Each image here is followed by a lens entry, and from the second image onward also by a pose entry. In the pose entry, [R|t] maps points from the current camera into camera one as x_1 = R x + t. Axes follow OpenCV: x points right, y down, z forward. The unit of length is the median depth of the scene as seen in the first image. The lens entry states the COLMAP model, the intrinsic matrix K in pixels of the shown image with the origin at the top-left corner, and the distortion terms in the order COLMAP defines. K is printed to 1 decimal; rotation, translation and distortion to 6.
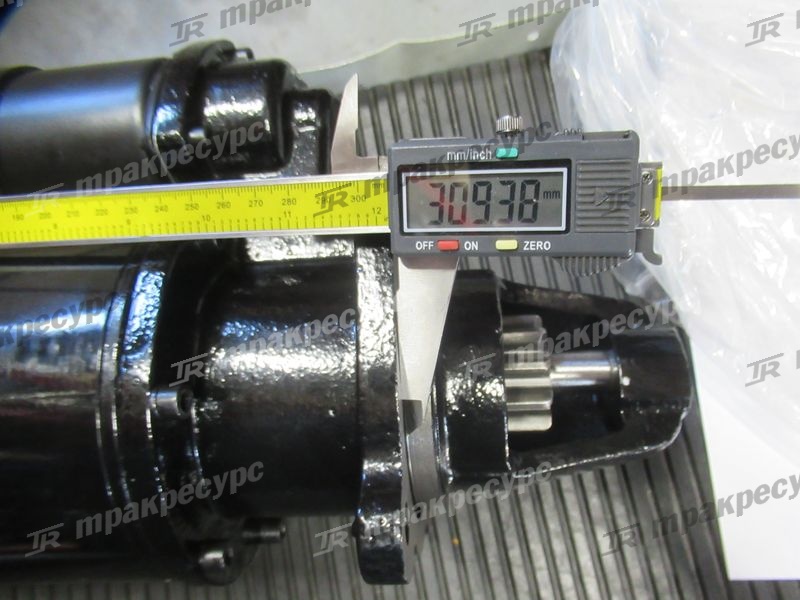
lens RADIAL K [[584.4, 0, 399.9], [0, 584.4, 279.7], [0, 0, 1]] dist [-0.002033, 0.000361]
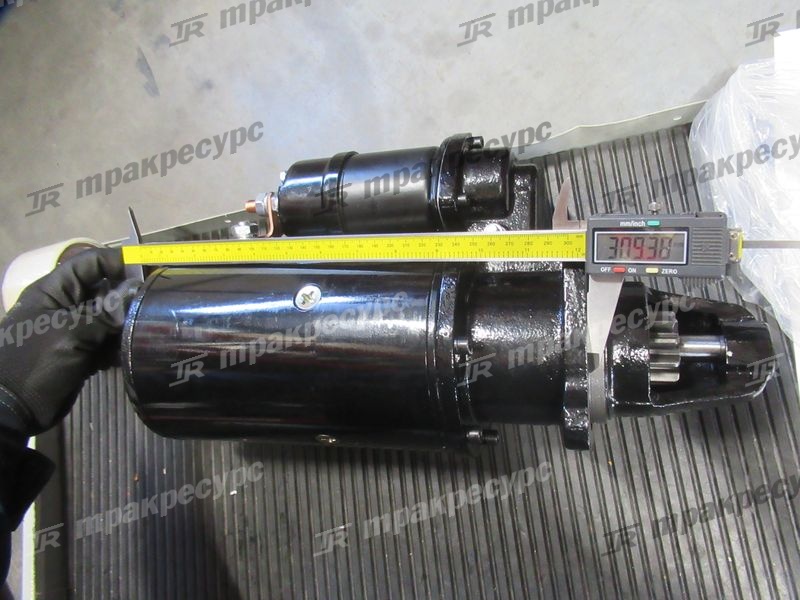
lens RADIAL K [[584.4, 0, 399.9], [0, 584.4, 279.7], [0, 0, 1]] dist [-0.002033, 0.000361]
pose [[0.973100, 0.028483, -0.228615, -0.138207], [-0.029219, 0.999573, 0.000165, -0.004758], [0.228522, 0.006519, 0.973517, -0.794389]]
